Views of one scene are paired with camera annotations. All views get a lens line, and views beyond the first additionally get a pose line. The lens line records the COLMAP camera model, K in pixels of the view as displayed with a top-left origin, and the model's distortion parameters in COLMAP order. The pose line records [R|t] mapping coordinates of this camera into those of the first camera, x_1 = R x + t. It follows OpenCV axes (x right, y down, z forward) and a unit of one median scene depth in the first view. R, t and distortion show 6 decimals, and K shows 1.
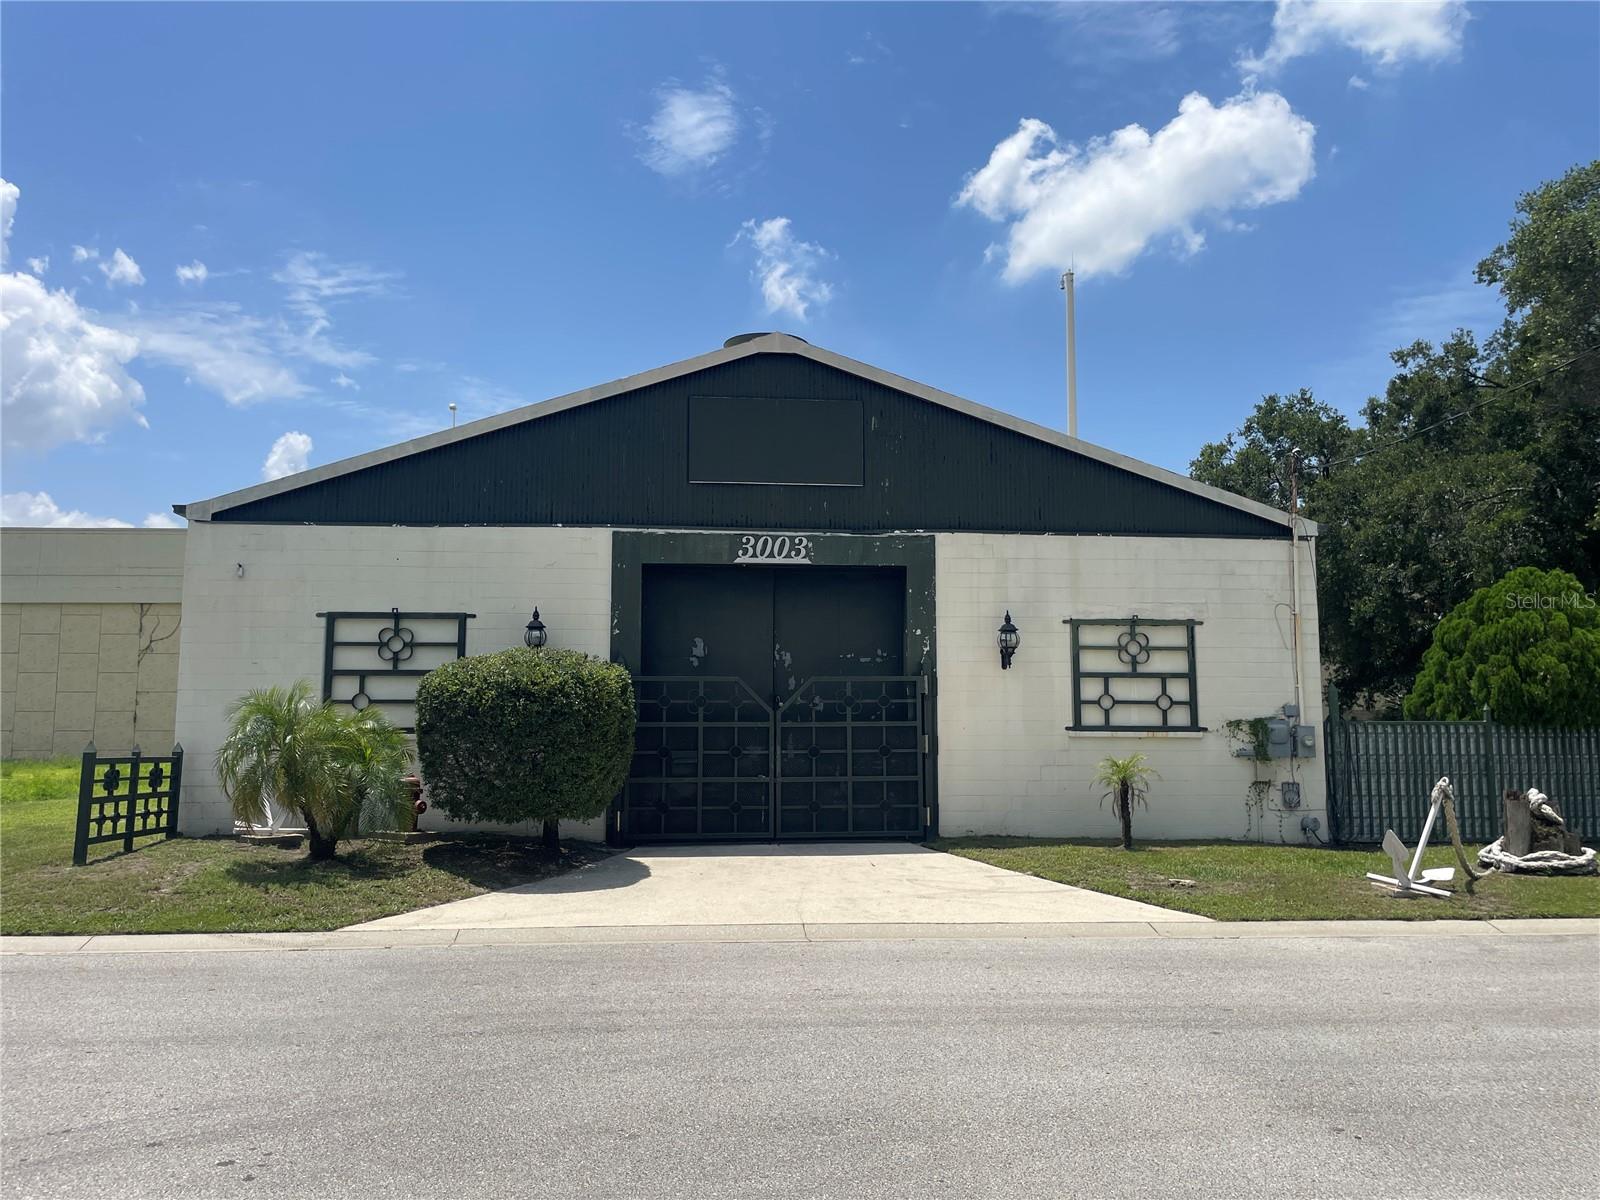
lens RADIAL K [[1224.9, 0, 812.1], [0, 1224.9, 594.0], [0, 0, 1]] dist [0.082063, -0.109801]
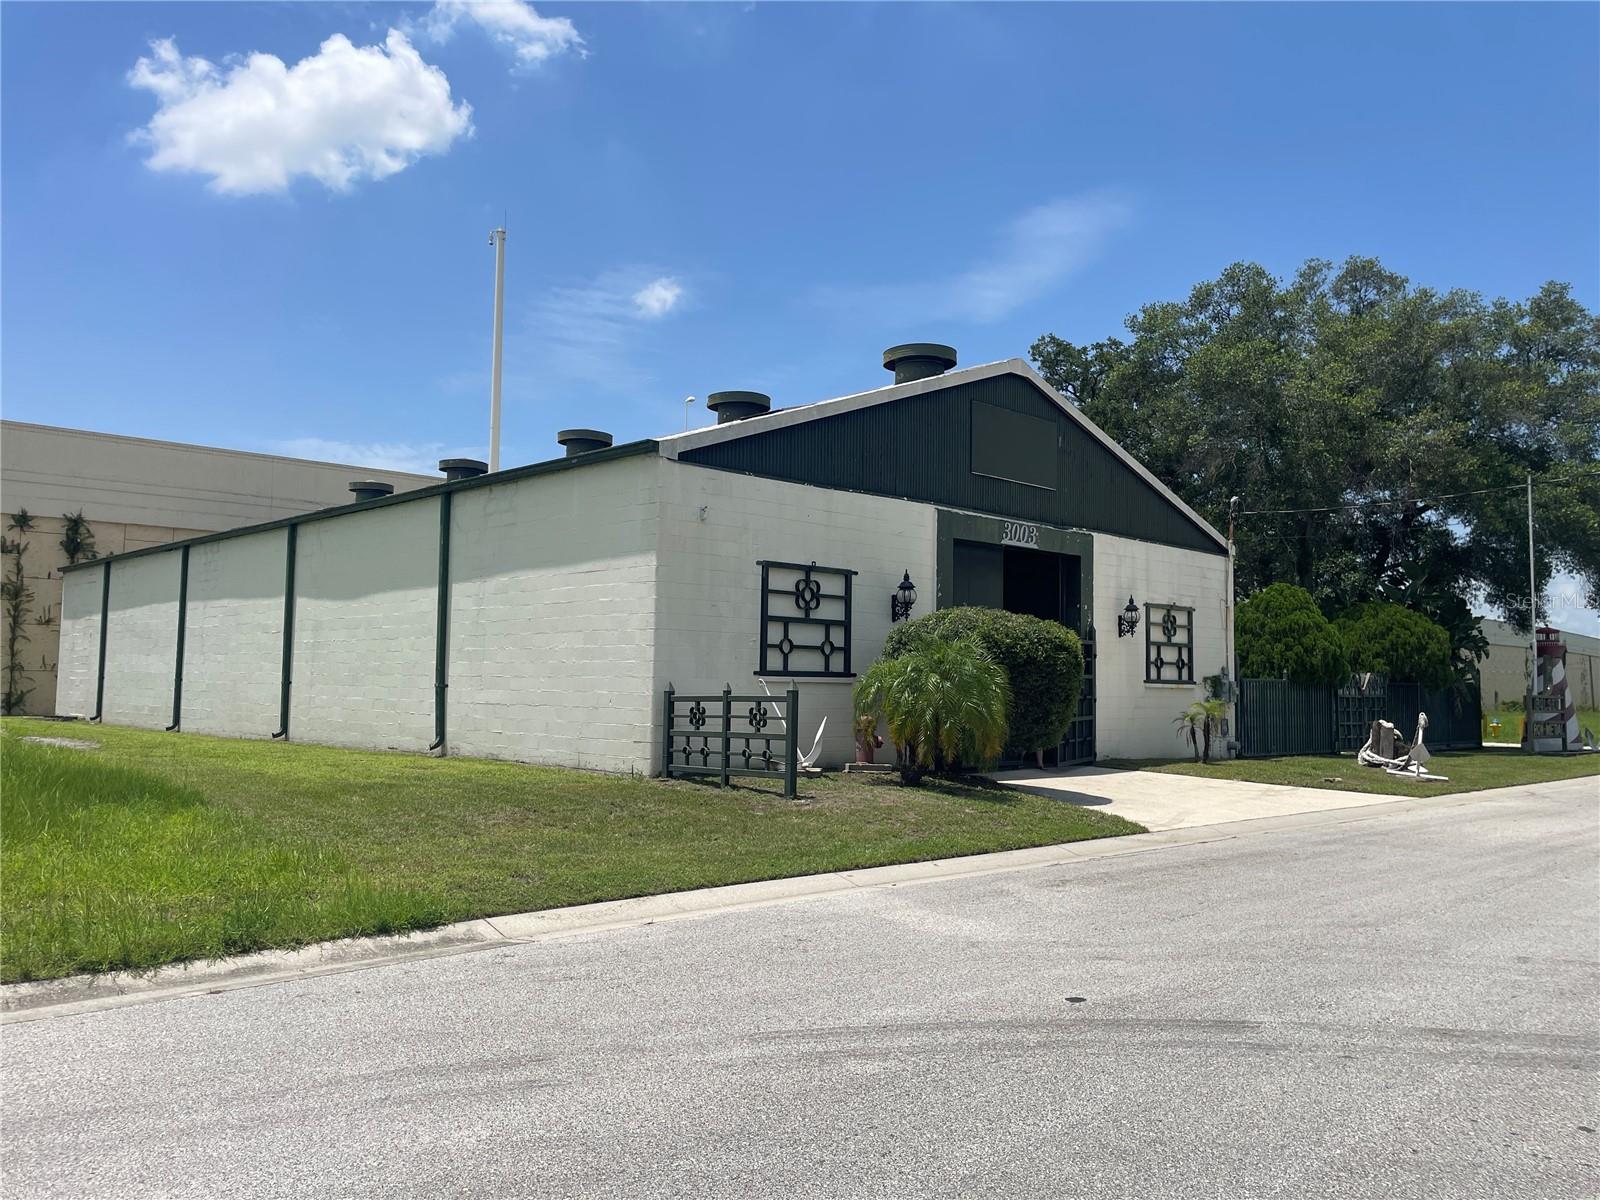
lens RADIAL K [[1224.9, 0, 826.3], [0, 1224.9, 586.6], [0, 0, 1]] dist [0.082063, -0.109801]
pose [[0.779428, 0.063938, 0.623220, -0.945828], [-0.095124, 0.995323, 0.016854, 0.013243], [-0.619228, -0.072419, 0.781865, 0.139211]]
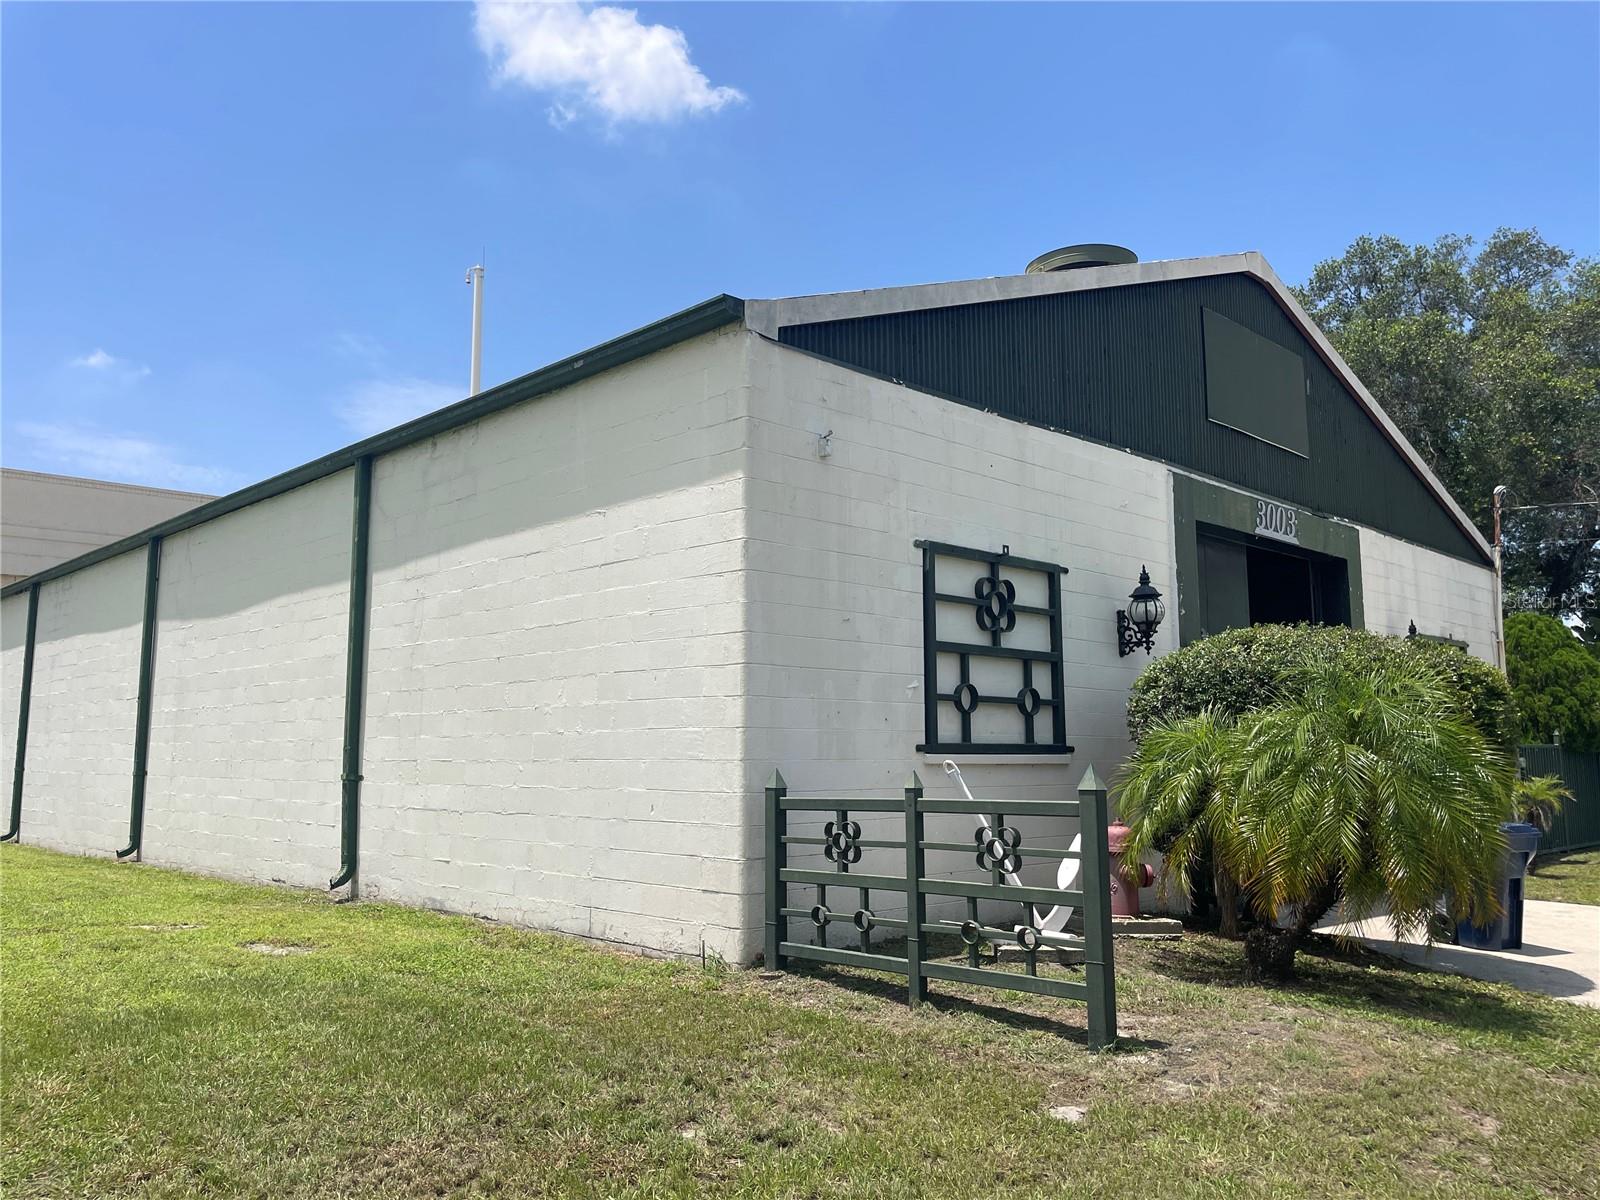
lens RADIAL K [[1224.9, 0, 814.4], [0, 1224.9, 590.2], [0, 0, 1]] dist [0.082063, -0.109801]
pose [[0.778298, 0.085208, 0.622087, -0.741995], [-0.079438, 0.996151, -0.037058, 0.059450], [-0.622850, -0.020575, 0.782070, 0.553778]]
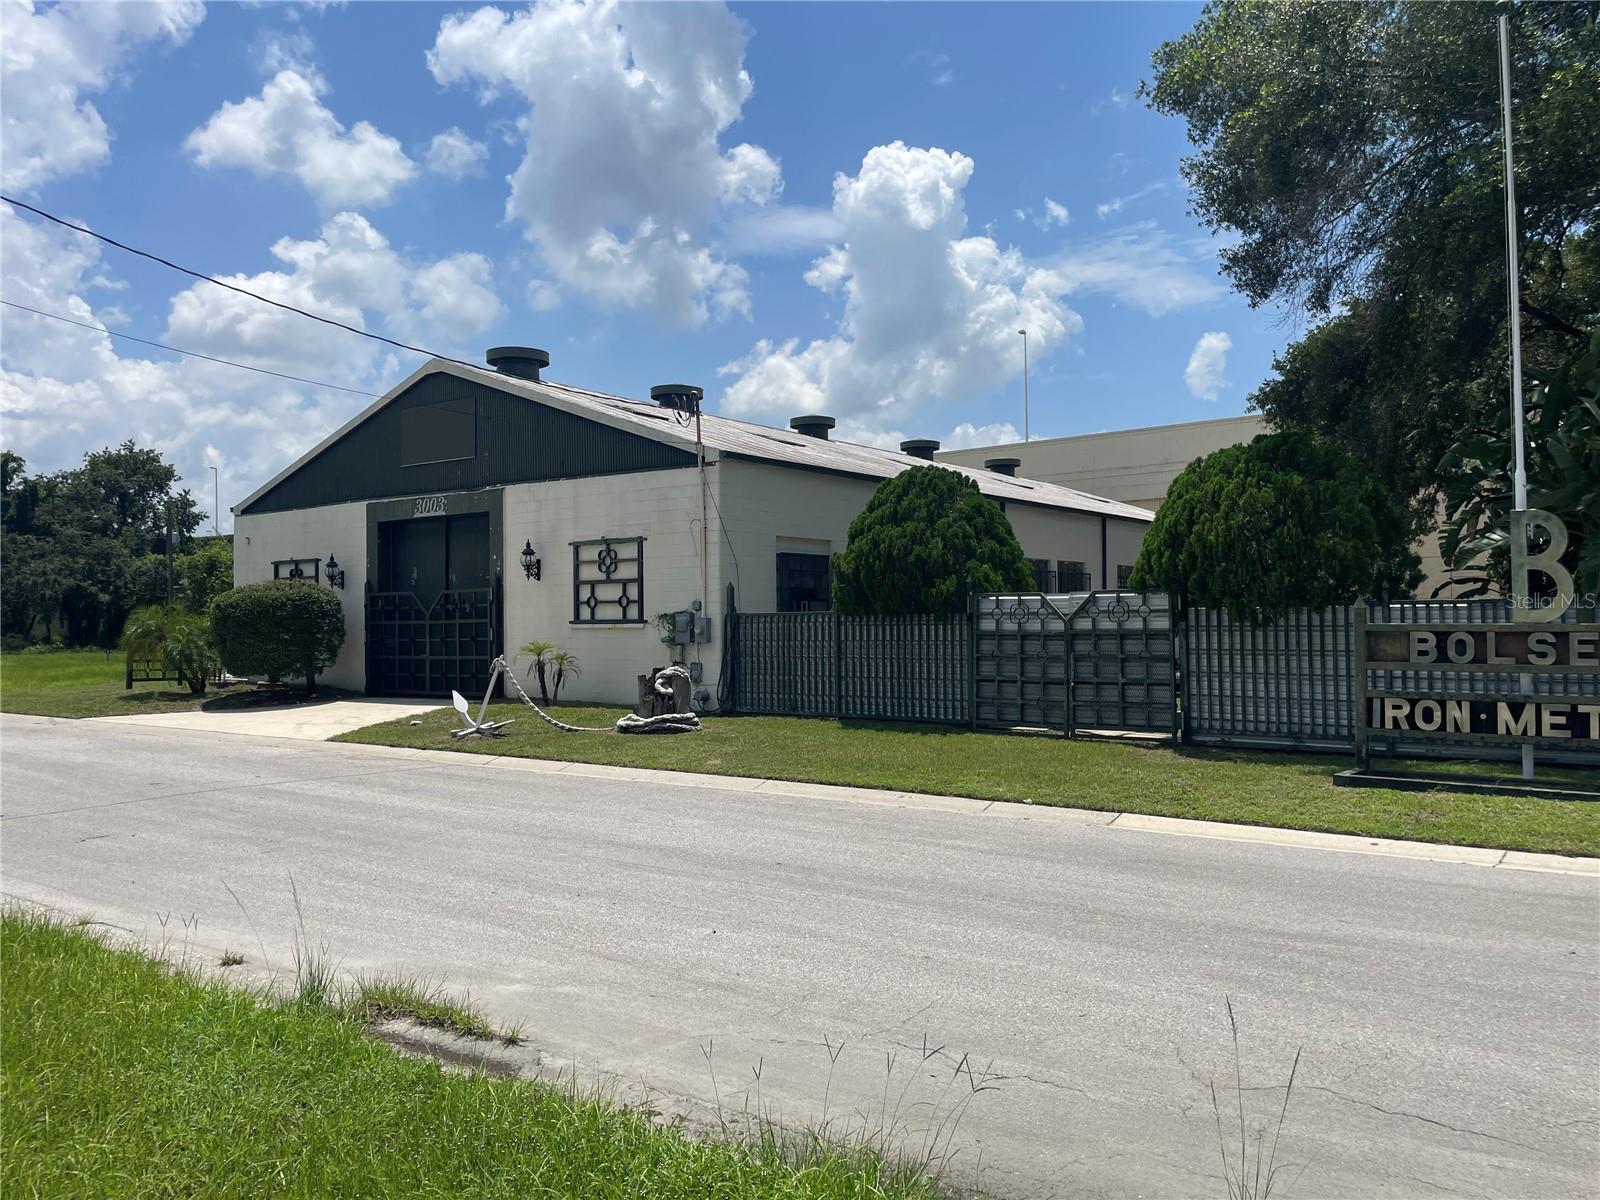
lens RADIAL K [[1224.9, 0, 801.9], [0, 1224.9, 585.9], [0, 0, 1]] dist [0.082063, -0.109801]
pose [[0.741779, -0.029112, -0.670013, 1.305018], [0.081546, 0.995560, 0.047024, 0.025972], [0.665669, -0.089518, 0.740859, 0.167020]]
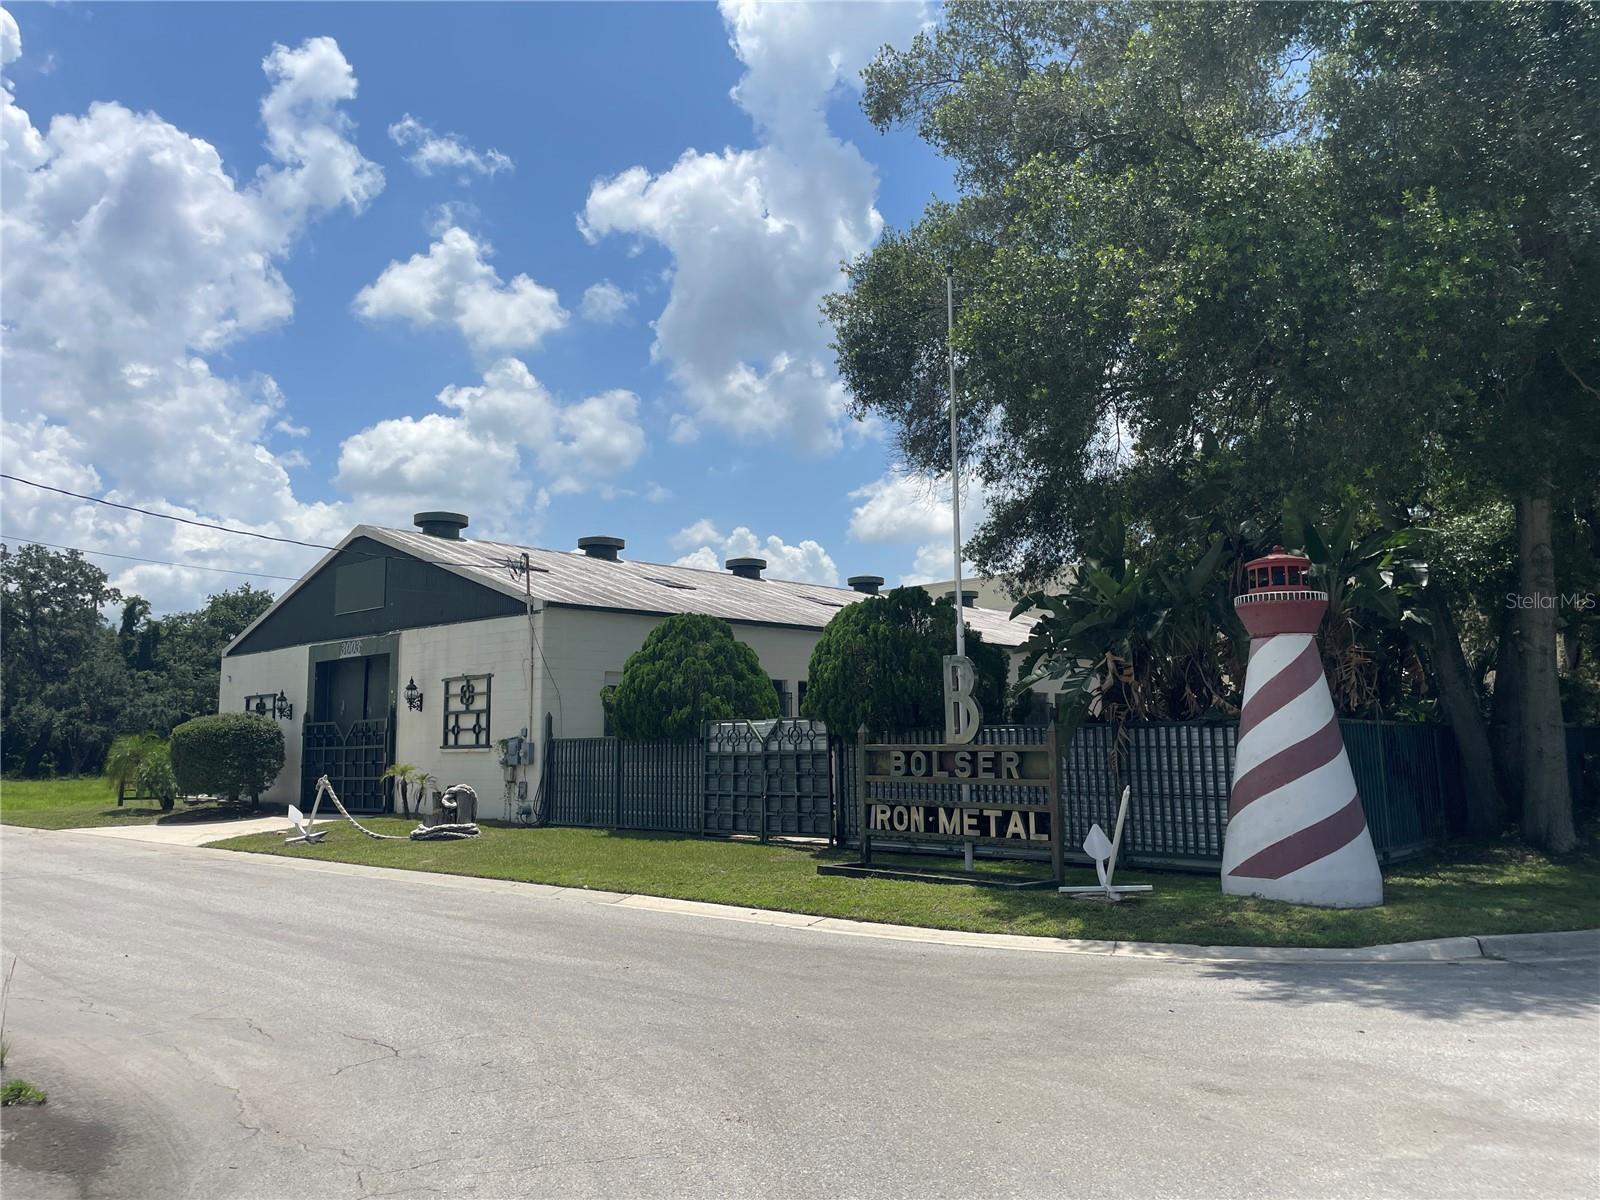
lens RADIAL K [[1224.9, 0, 798.3], [0, 1224.9, 592.4], [0, 0, 1]] dist [0.082063, -0.109801]
pose [[0.660620, -0.104641, -0.743392, 1.719218], [0.093371, 0.994002, -0.056943, 0.043803], [0.744891, -0.031793, 0.666428, 0.284623]]
